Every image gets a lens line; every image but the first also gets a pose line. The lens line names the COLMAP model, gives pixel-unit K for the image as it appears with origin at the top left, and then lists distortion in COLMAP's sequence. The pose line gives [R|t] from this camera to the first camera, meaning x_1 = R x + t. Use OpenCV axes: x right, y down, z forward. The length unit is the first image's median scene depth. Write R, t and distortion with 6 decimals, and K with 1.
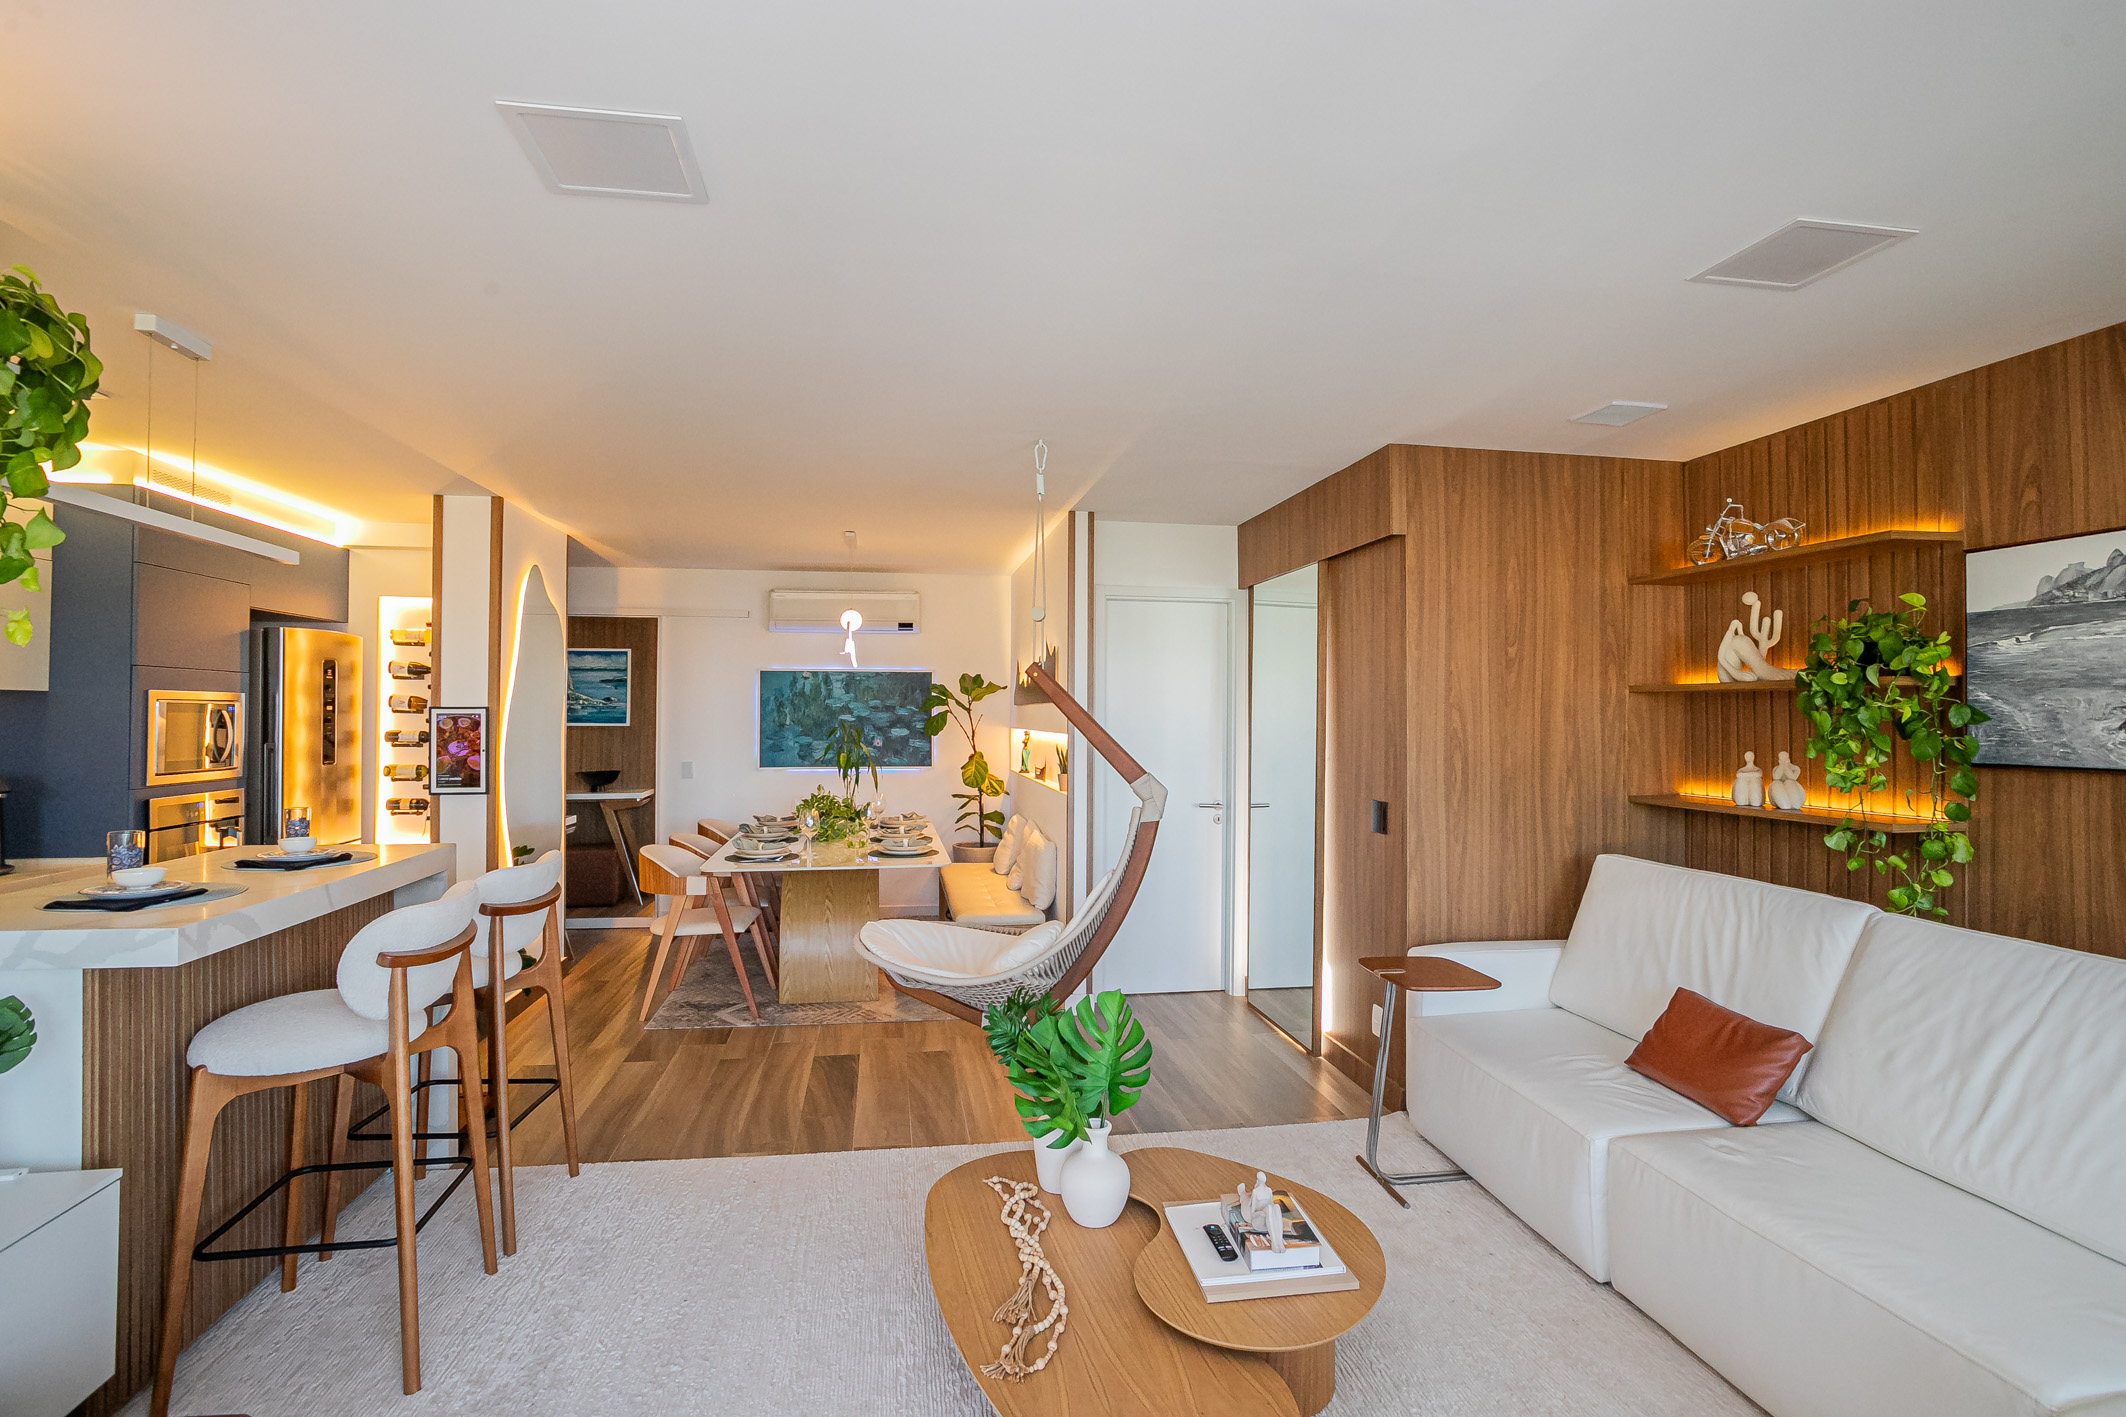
lens RADIAL K [[1053.1, 0, 1071.5], [0, 1053.1, 702.6], [0, 0, 1]] dist [-0.075537, 0.040361]
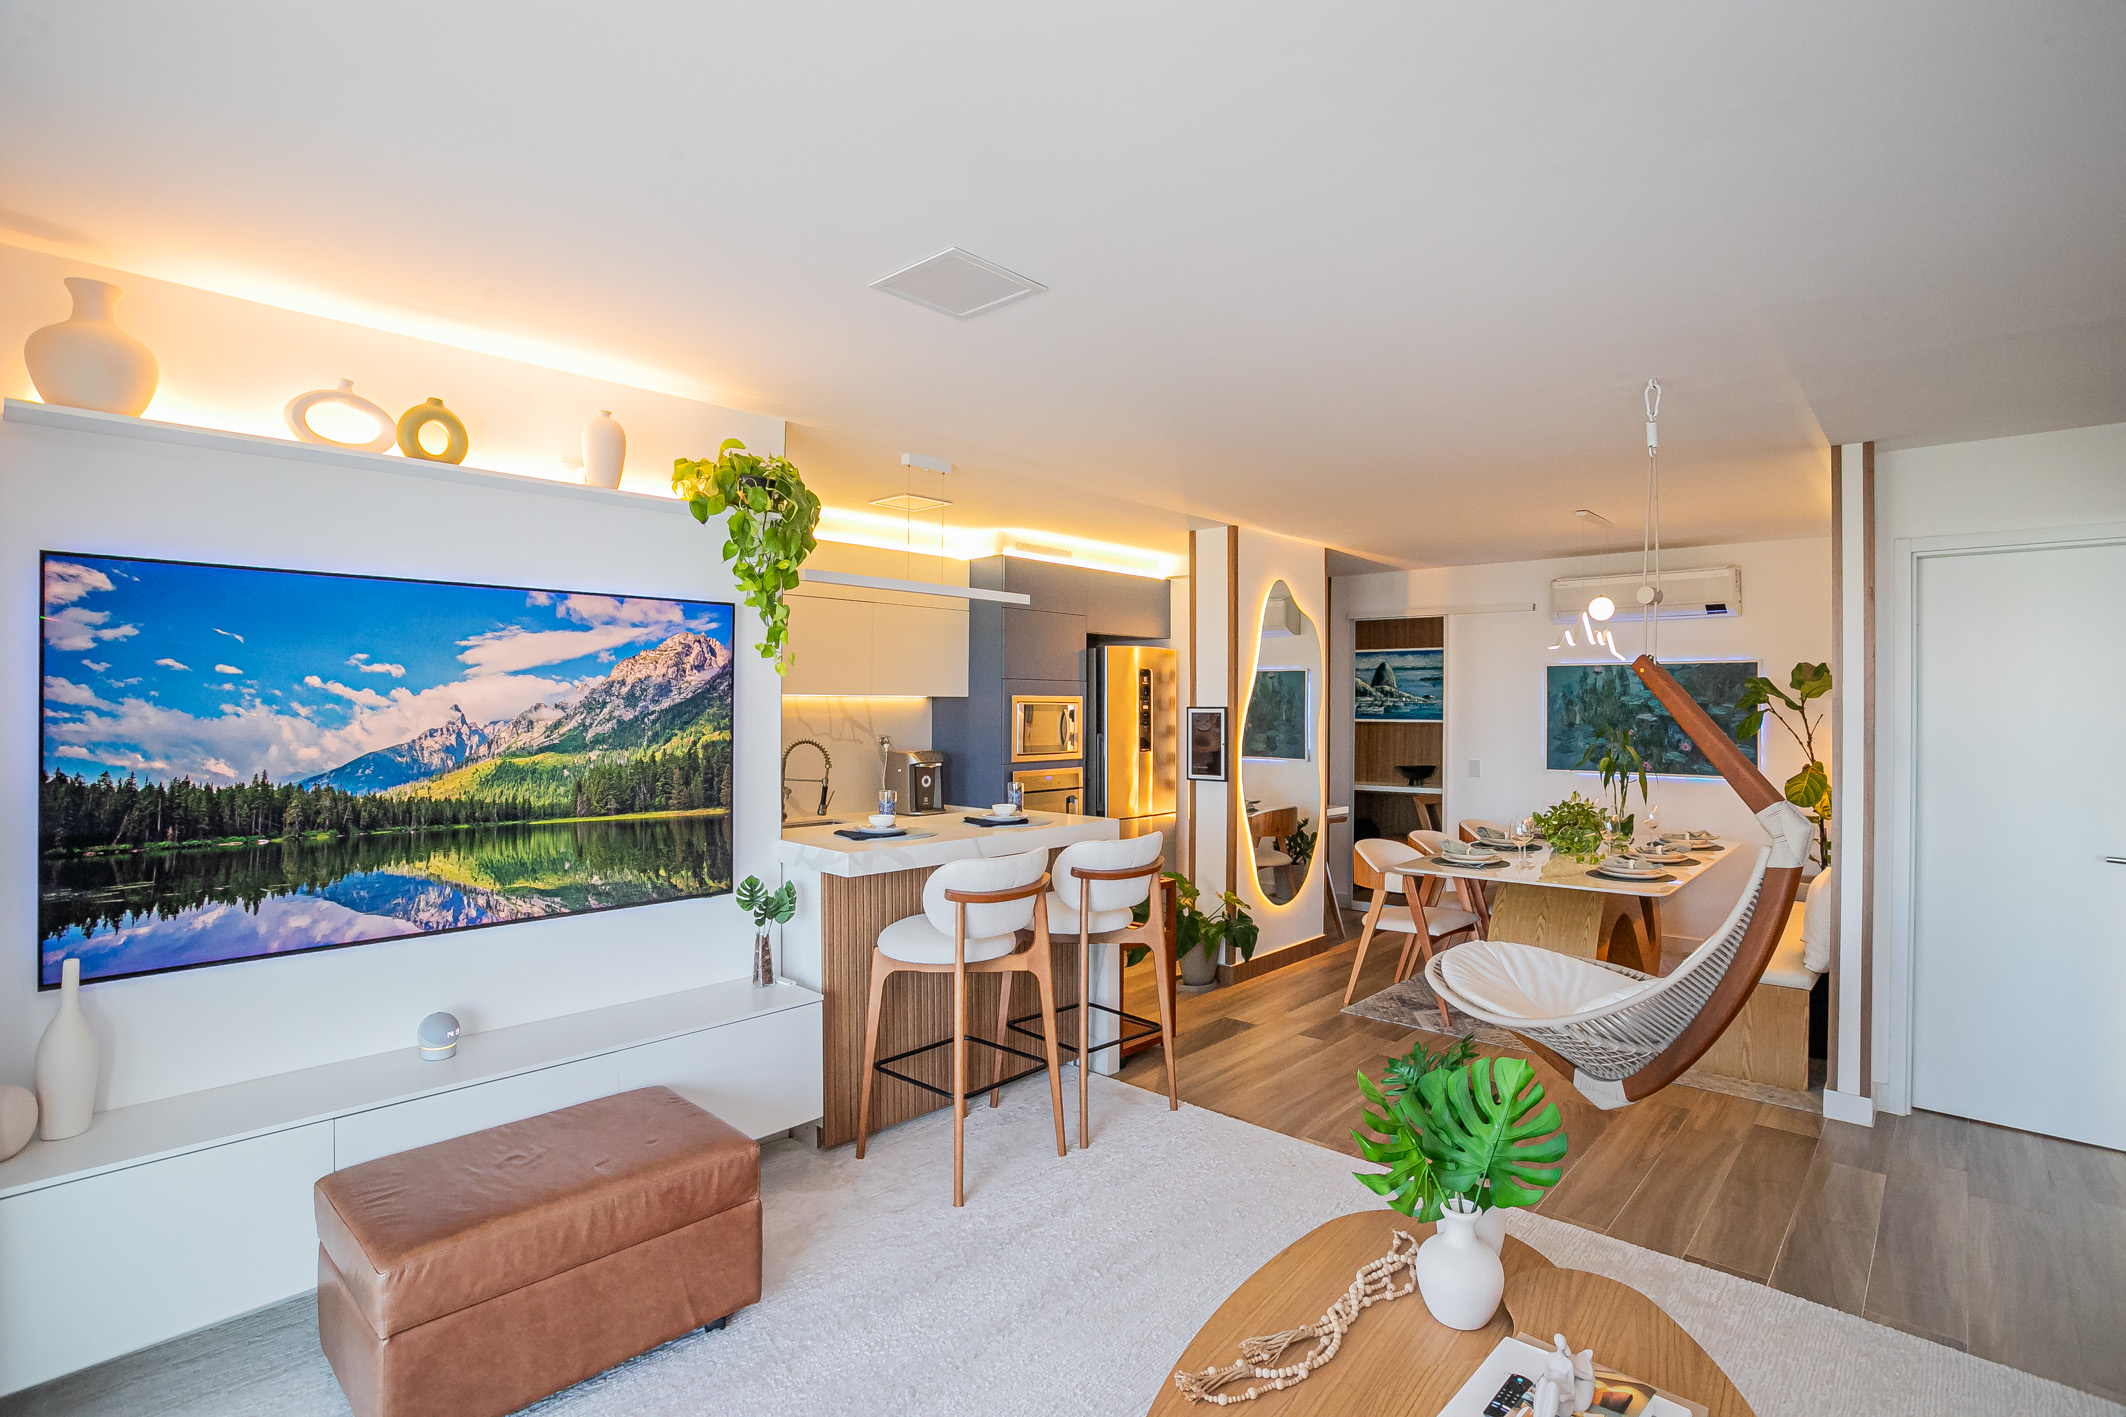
lens RADIAL K [[1044.3, 0, 1024.5], [0, 1044.3, 701.5], [0, 0, 1]] dist [-0.075799, 0.028253]
pose [[0.590700, -0.002450, -0.806887, 0.249035], [0.007254, 0.999971, 0.002274, -0.006620], [0.806858, -0.007196, 0.590701, 0.115875]]
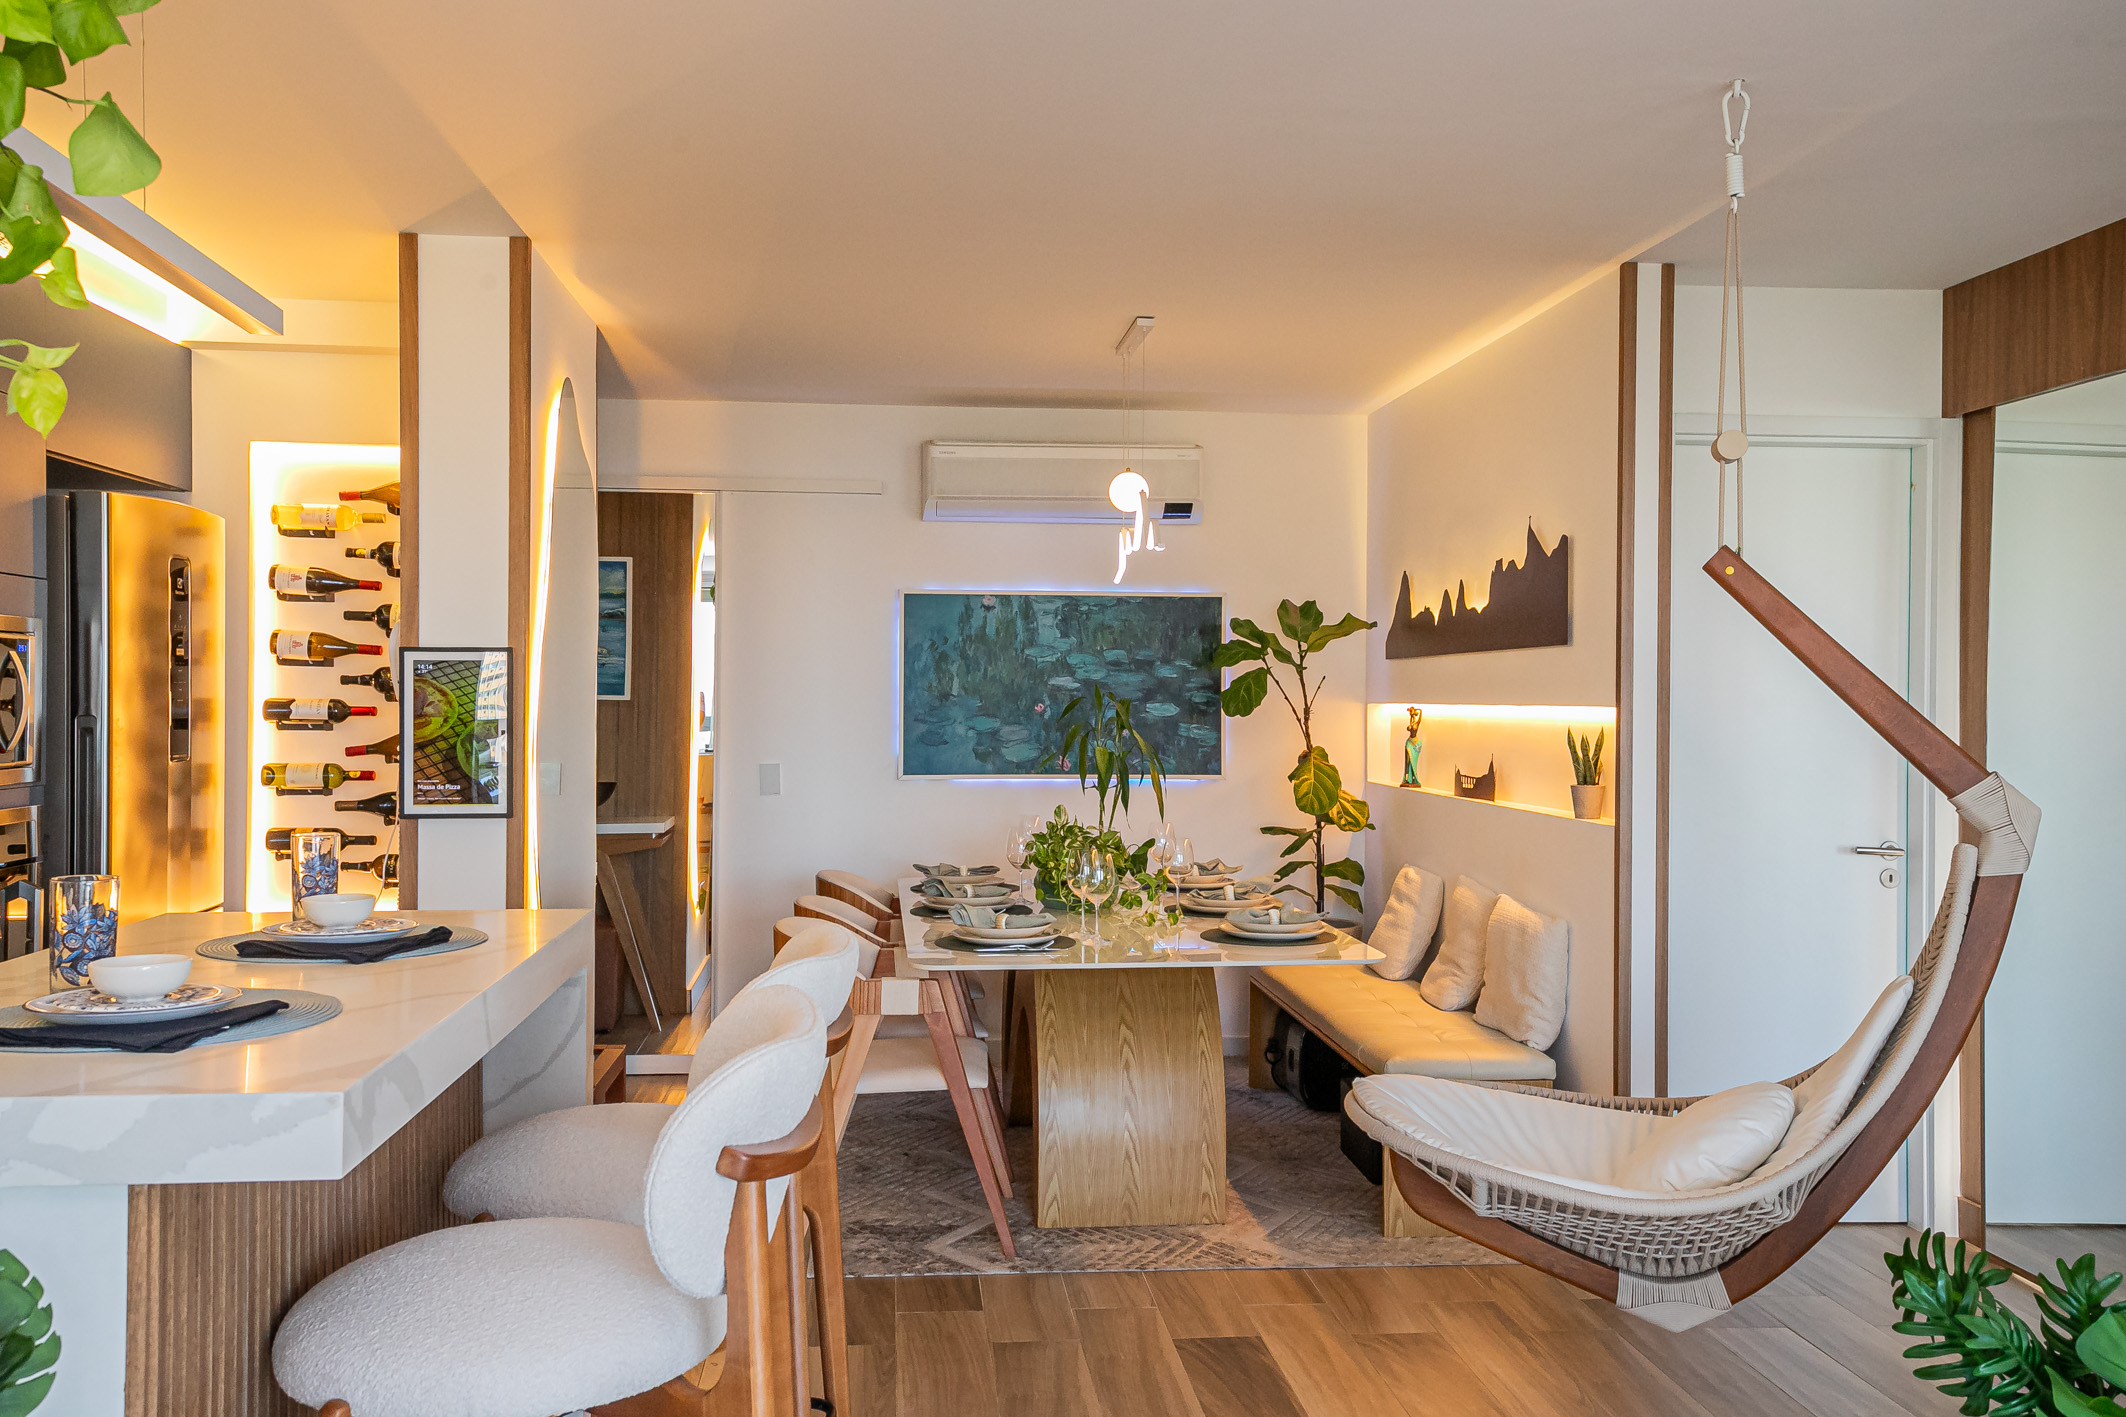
lens RADIAL K [[1845.8, 0, 1063.8], [0, 1845.8, 697.3], [0, 0, 1]] dist [0.006999, 0.119707]
pose [[0.997380, 0.002844, -0.072279, -0.219329], [-0.002109, 0.999945, 0.010244, 0.018394], [0.072304, -0.010064, 0.997332, 0.097091]]
